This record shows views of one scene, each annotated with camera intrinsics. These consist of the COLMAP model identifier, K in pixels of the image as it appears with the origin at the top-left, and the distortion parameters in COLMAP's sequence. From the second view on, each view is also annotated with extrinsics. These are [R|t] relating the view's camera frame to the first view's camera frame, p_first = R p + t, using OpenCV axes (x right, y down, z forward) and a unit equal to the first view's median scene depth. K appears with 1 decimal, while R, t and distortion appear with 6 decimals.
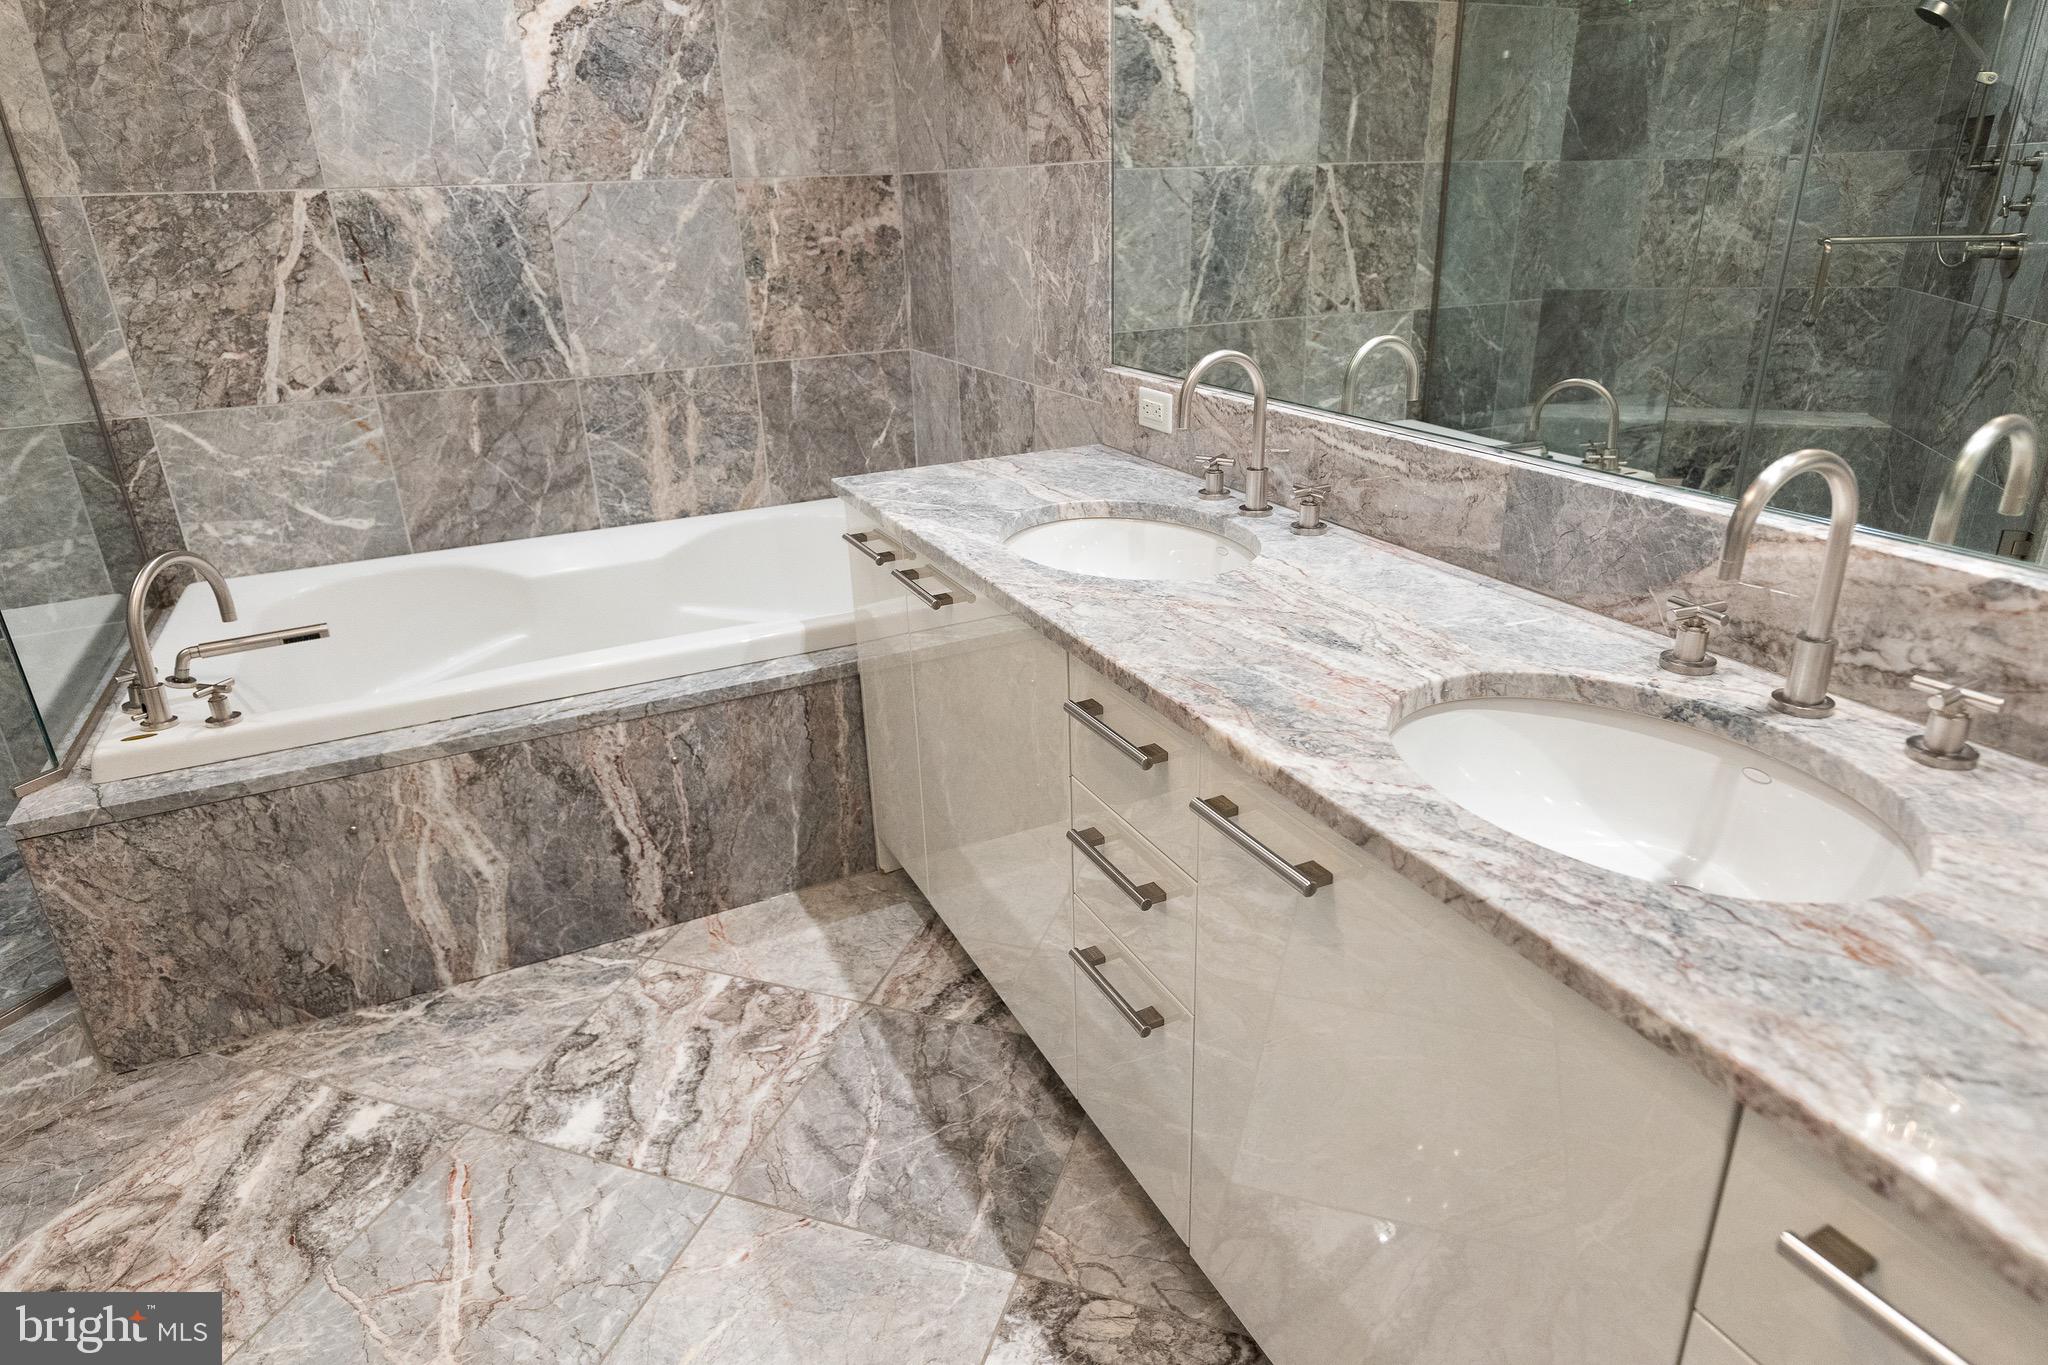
lens RADIAL K [[1198.5, 0, 1027.3], [0, 1198.5, 681.0], [0, 0, 1]] dist [0.002310, -0.001443]
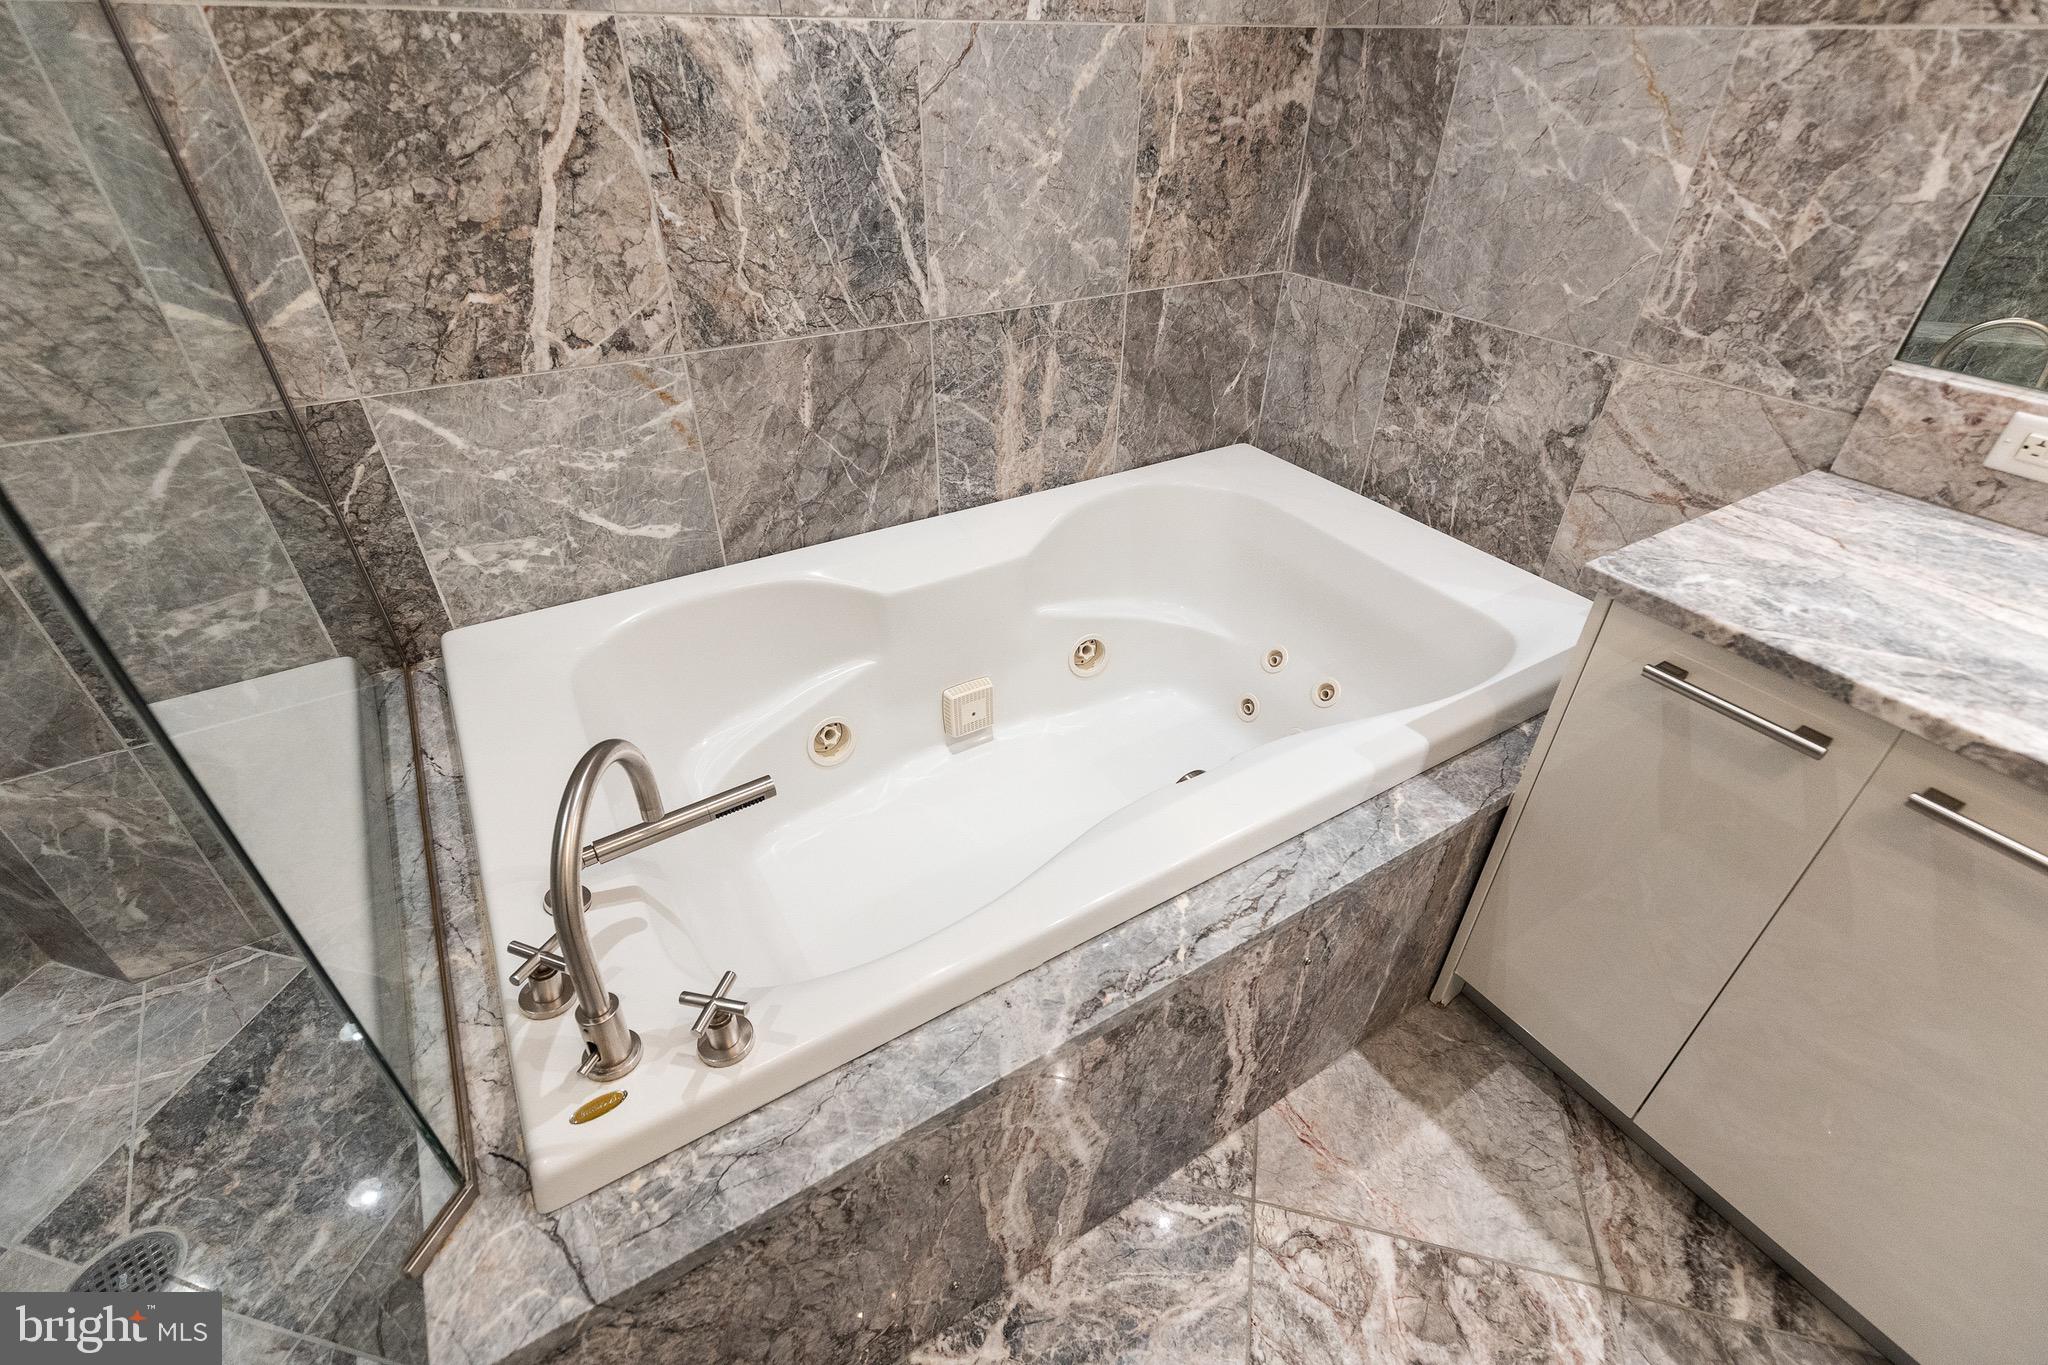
lens RADIAL K [[922.6, 0, 1027.9], [0, 922.6, 678.7], [0, 0, 1]] dist [0.006763, -0.000375]
pose [[0.994328, -0.023826, 0.103657, -0.422439], [0.000996, 0.976628, 0.214934, -0.176078], [-0.106356, -0.213611, 0.971112, 0.436204]]
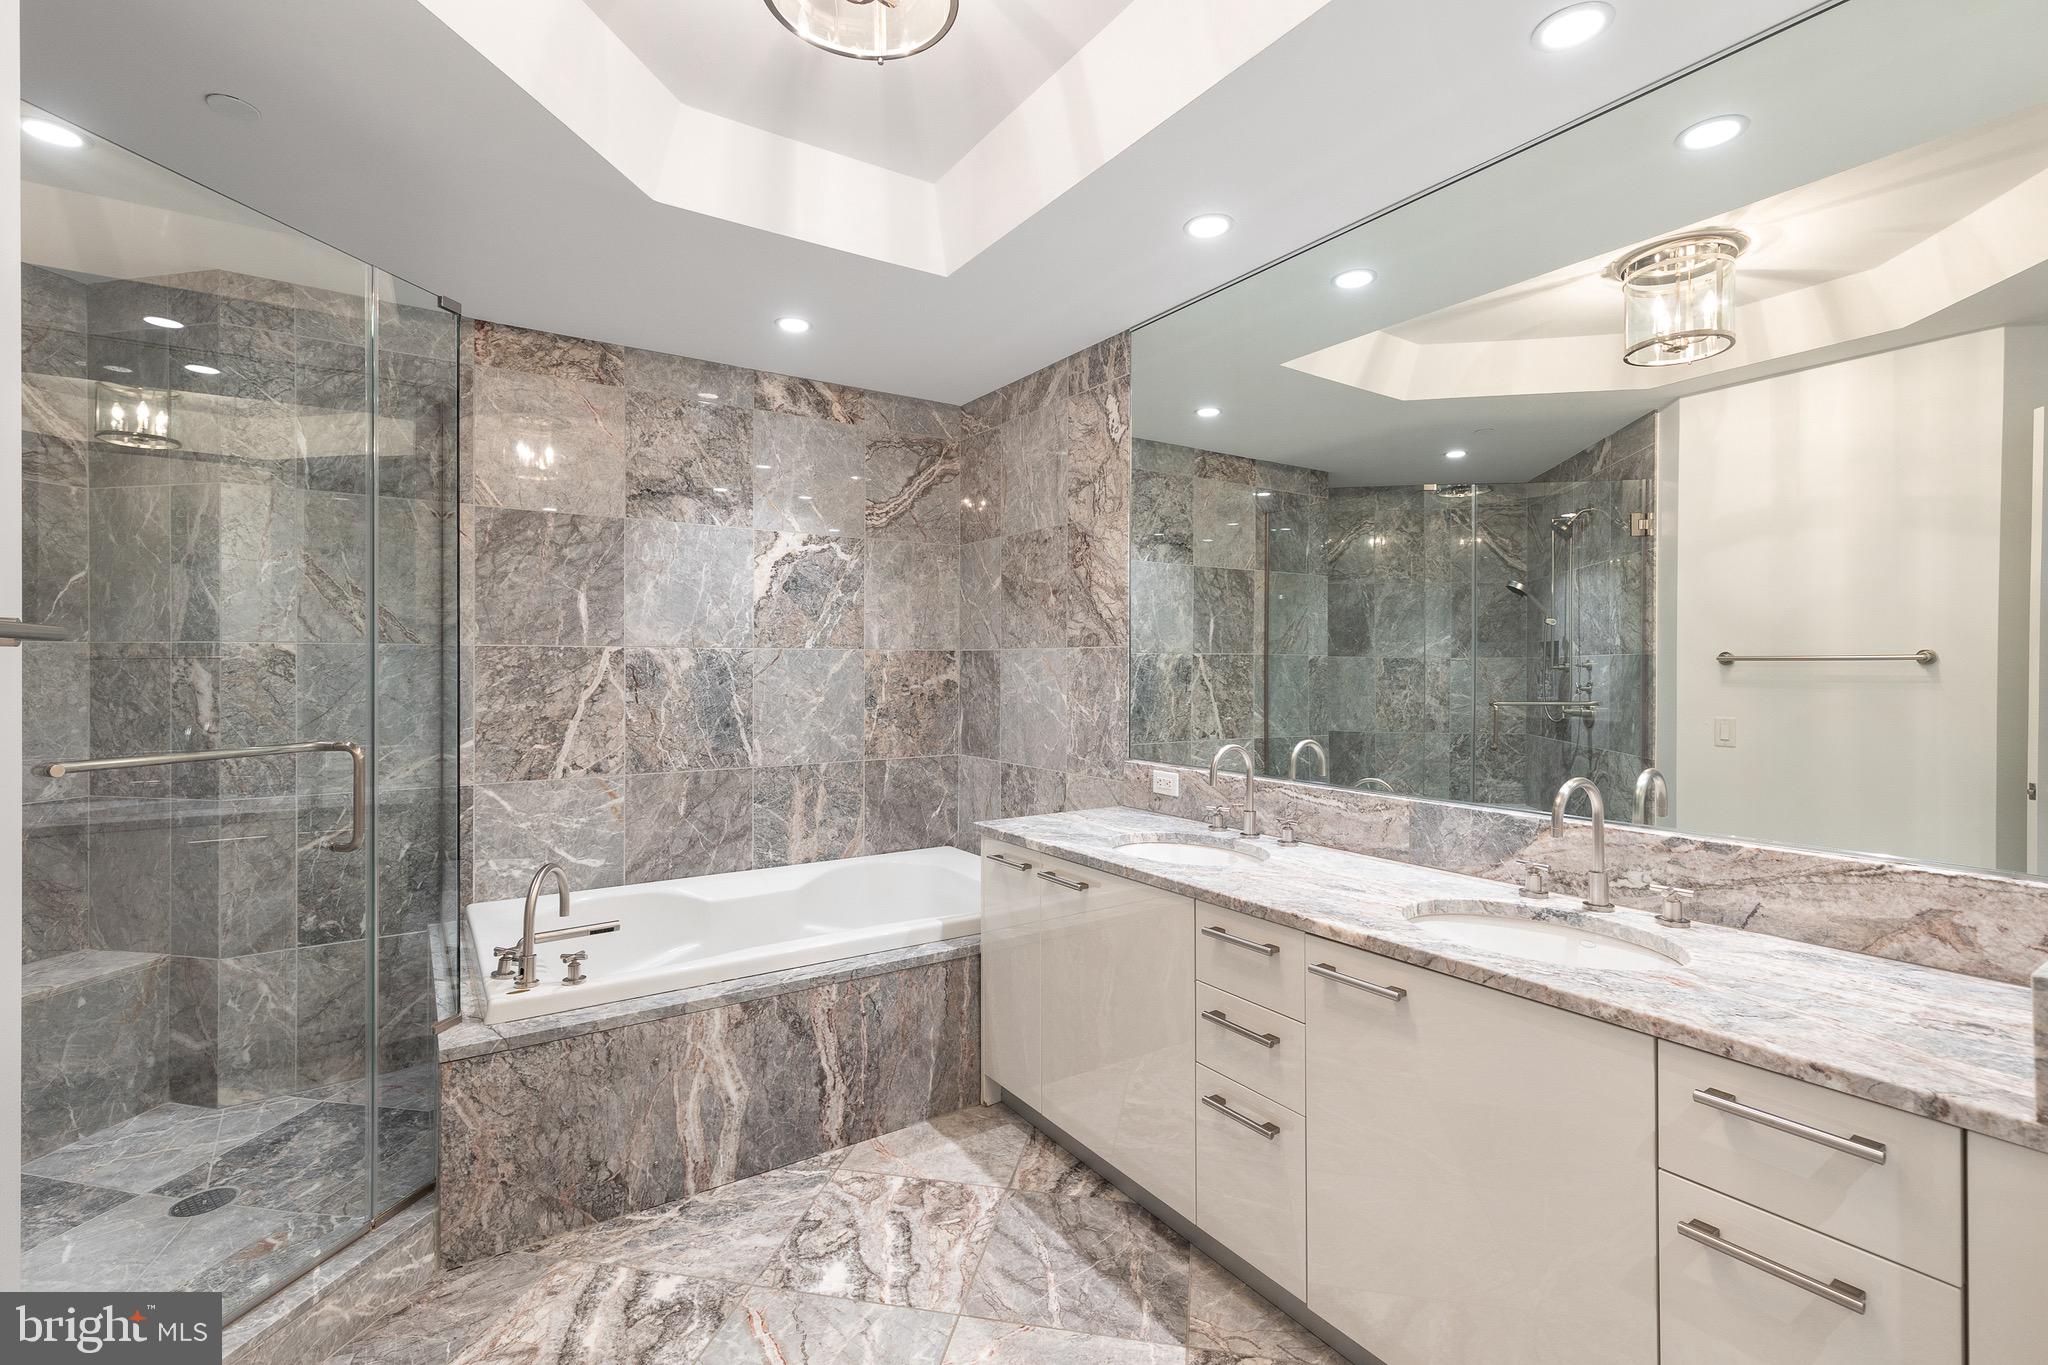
lens RADIAL K [[923.7, 0, 1029.8], [0, 923.7, 665.6], [0, 0, 1]] dist [0.006535, -0.001854]
pose [[0.989758, 0.030675, 0.139419, -0.218840], [0.024823, 0.924780, -0.379691, 0.088677], [-0.140579, 0.379263, 0.914548, -0.180787]]
